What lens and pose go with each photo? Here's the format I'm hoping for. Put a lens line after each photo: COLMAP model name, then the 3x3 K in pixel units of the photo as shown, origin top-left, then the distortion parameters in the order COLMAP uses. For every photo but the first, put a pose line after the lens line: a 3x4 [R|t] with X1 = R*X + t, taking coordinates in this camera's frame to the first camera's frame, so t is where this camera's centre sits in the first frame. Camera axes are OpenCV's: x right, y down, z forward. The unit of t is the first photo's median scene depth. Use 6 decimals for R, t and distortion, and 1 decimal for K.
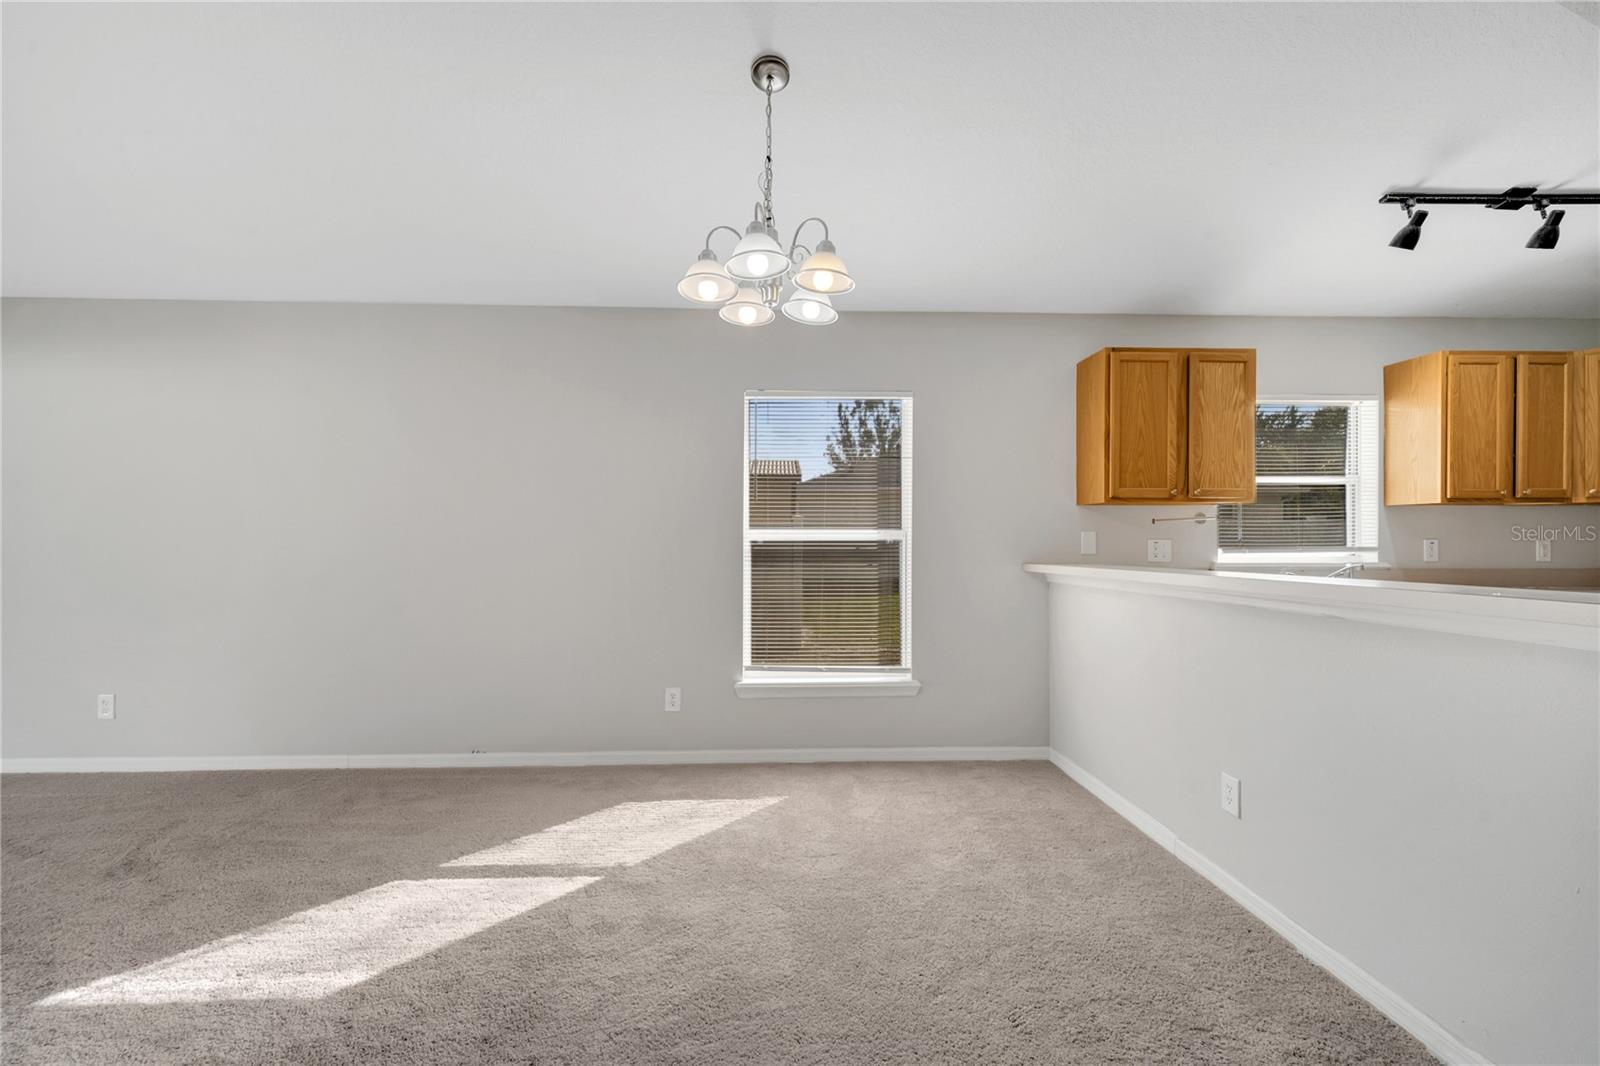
lens RADIAL K [[648.1, 0, 790.7], [0, 648.1, 538.7], [0, 0, 1]] dist [0.005579, -0.001595]
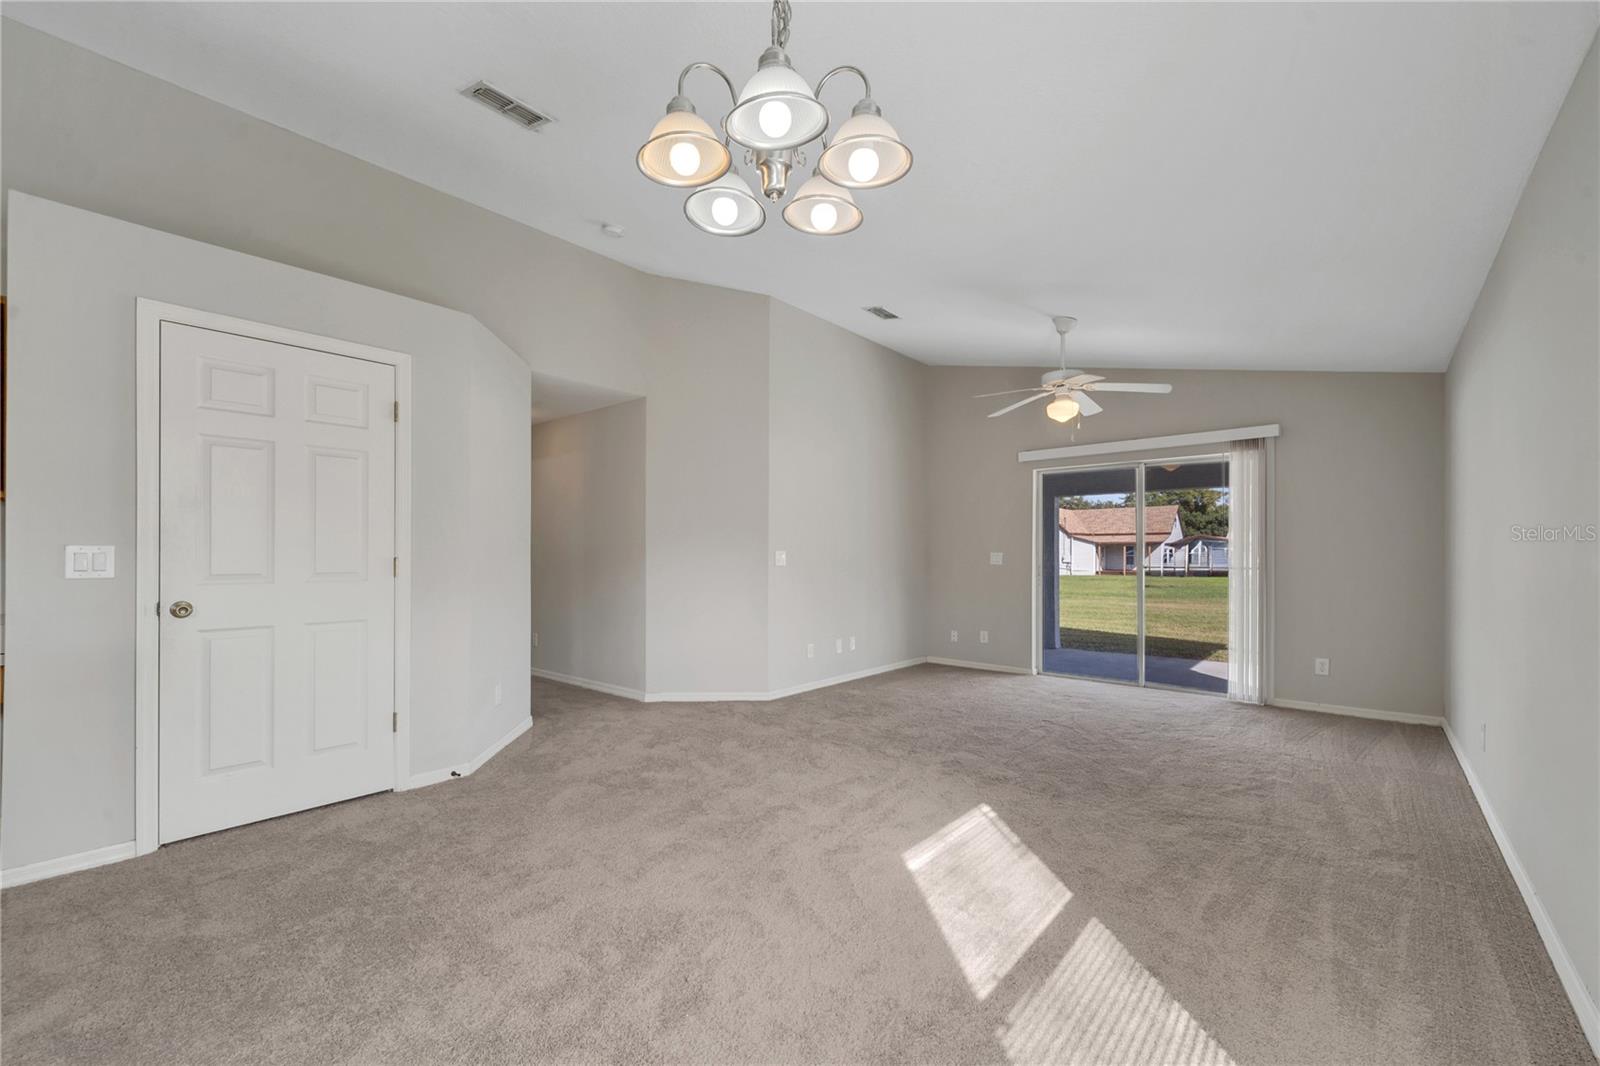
lens RADIAL K [[648.1, 0, 786.1], [0, 648.1, 553.6], [0, 0, 1]] dist [0.005579, -0.001595]
pose [[-0.691027, -0.004643, -0.722814, 0.284678], [0.004378, 0.999934, -0.010609, 0.010070], [0.722815, -0.010496, -0.690961, 0.946656]]
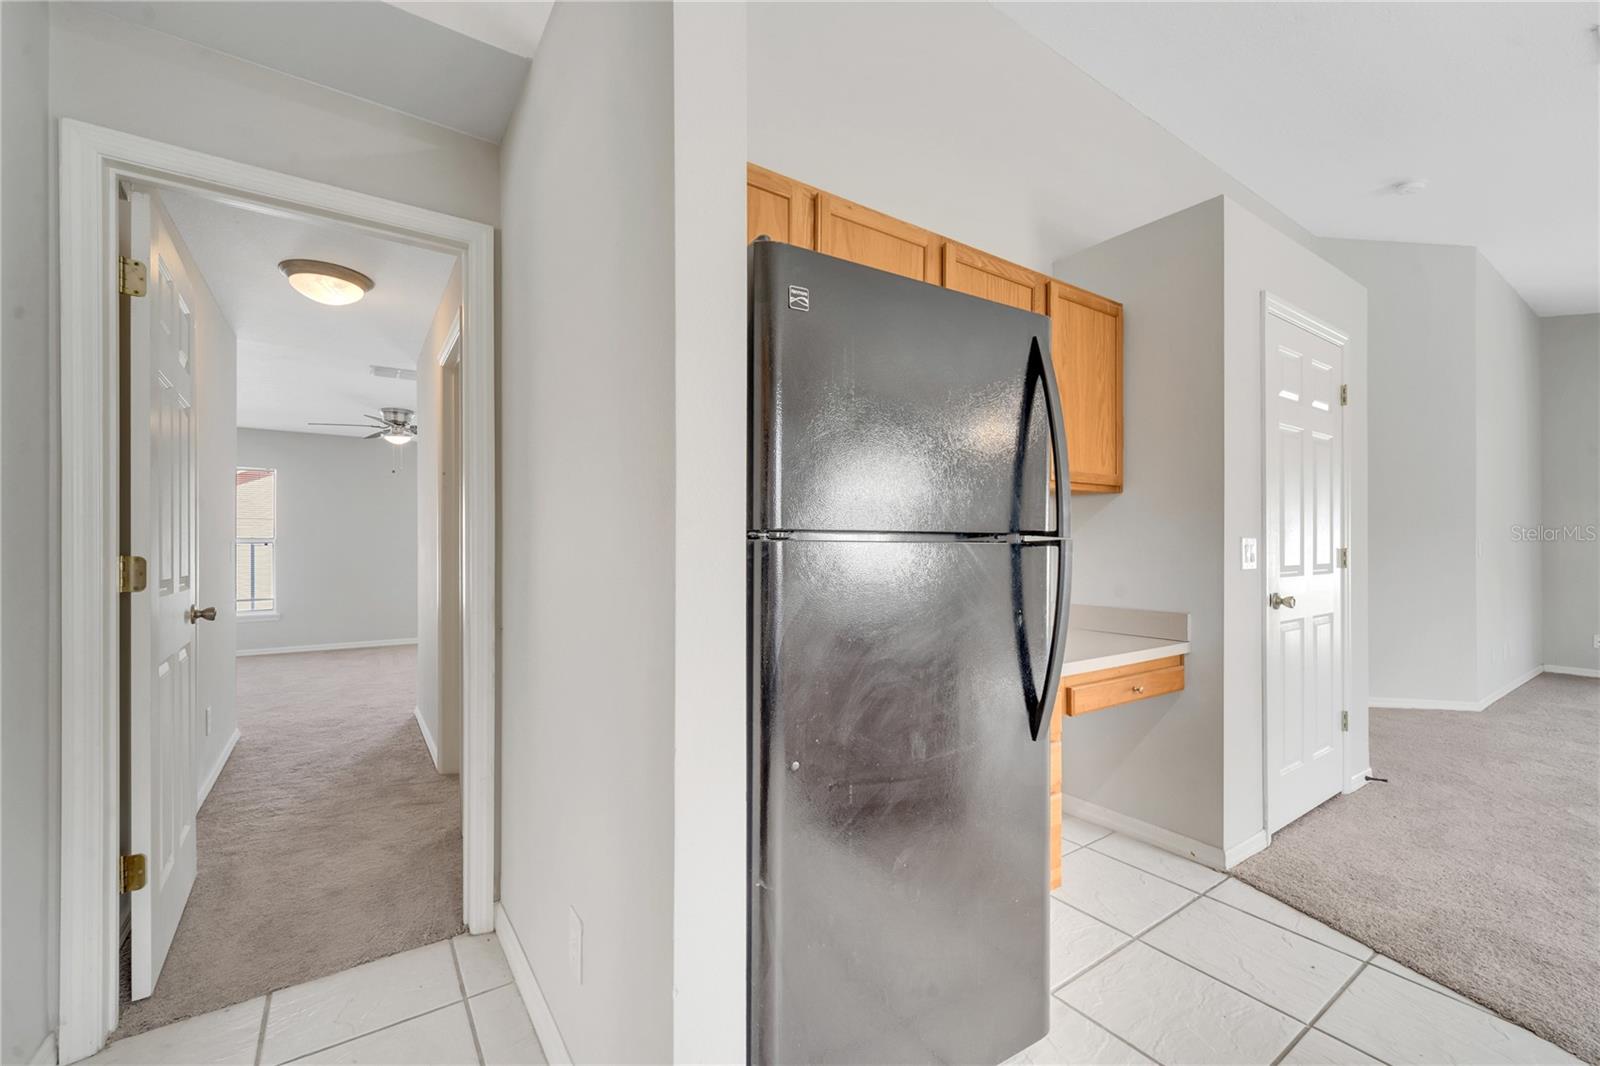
lens RADIAL K [[648.1, 0, 796.6], [0, 648.1, 543.7], [0, 0, 1]] dist [0.005579, -0.001595]
pose [[-0.847837, -0.001479, -0.530254, 1.141485], [0.005355, 0.999921, -0.011352, 0.003370], [0.530229, -0.012464, -0.847763, 0.226501]]
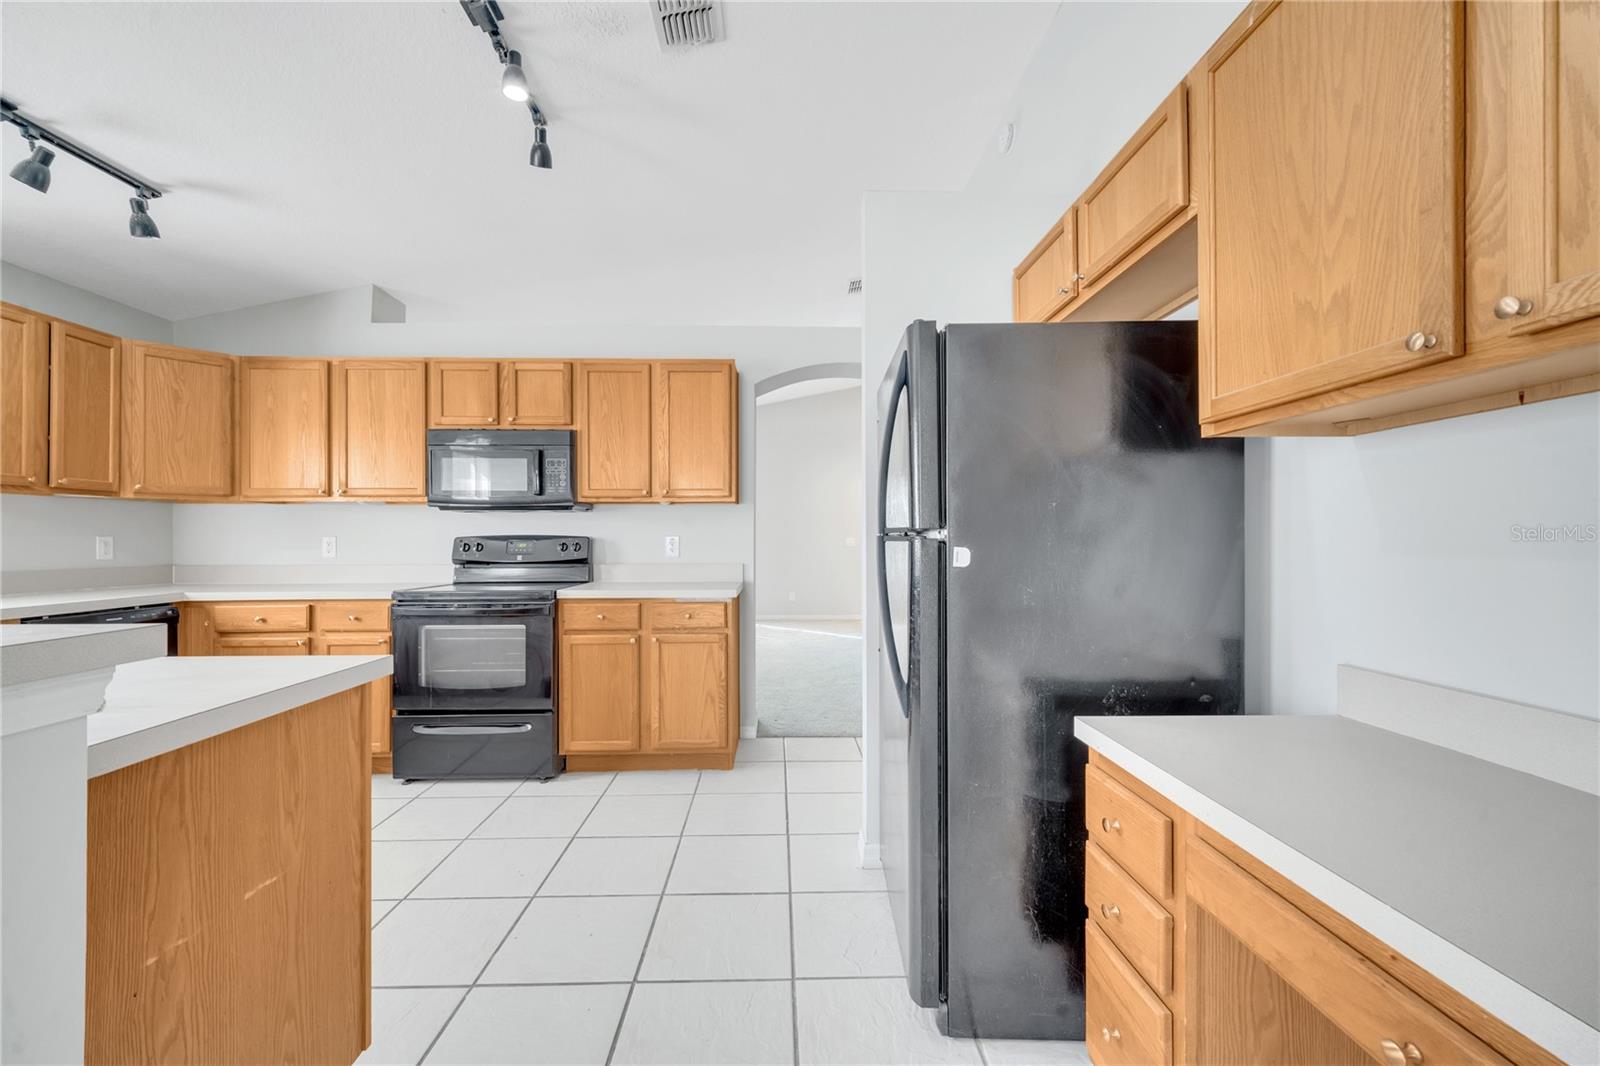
lens RADIAL K [[648.1, 0, 793.8], [0, 648.1, 539.9], [0, 0, 1]] dist [0.005579, -0.001595]
pose [[0.012728, -0.000875, 0.999919, 0.275602], [-0.007100, 0.999974, 0.000965, -0.001380], [-0.999894, -0.007112, 0.012721, 0.009123]]
